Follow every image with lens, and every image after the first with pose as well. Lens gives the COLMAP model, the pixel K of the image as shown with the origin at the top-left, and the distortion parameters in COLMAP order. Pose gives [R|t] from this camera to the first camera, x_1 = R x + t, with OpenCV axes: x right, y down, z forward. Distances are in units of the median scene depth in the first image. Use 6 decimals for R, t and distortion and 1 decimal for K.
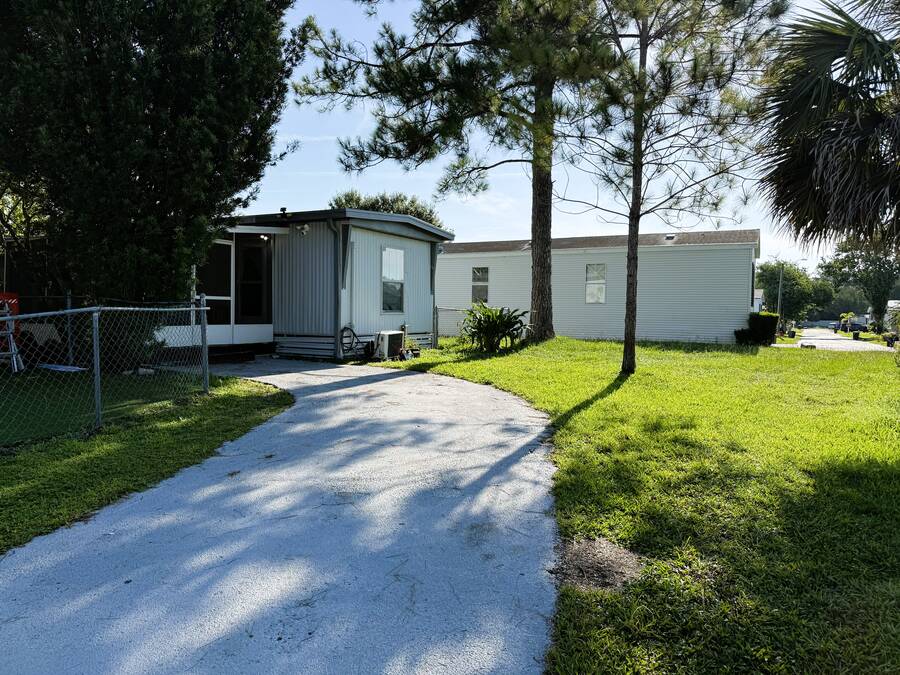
lens RADIAL K [[632.0, 0, 451.4], [0, 632.0, 334.7], [0, 0, 1]] dist [0.006322, -0.032741]
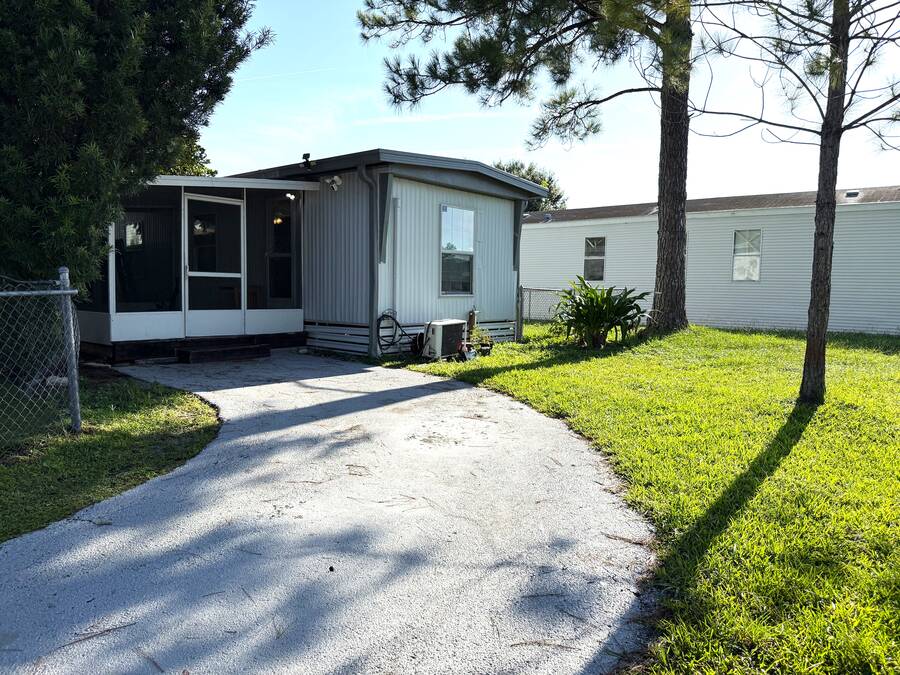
lens RADIAL K [[632.0, 0, 444.1], [0, 632.0, 342.9], [0, 0, 1]] dist [0.006322, -0.032741]
pose [[0.977688, 0.019405, -0.209163, 0.051048], [-0.009372, 0.998762, 0.048854, -0.014262], [0.209852, -0.045803, 0.976660, 0.272359]]
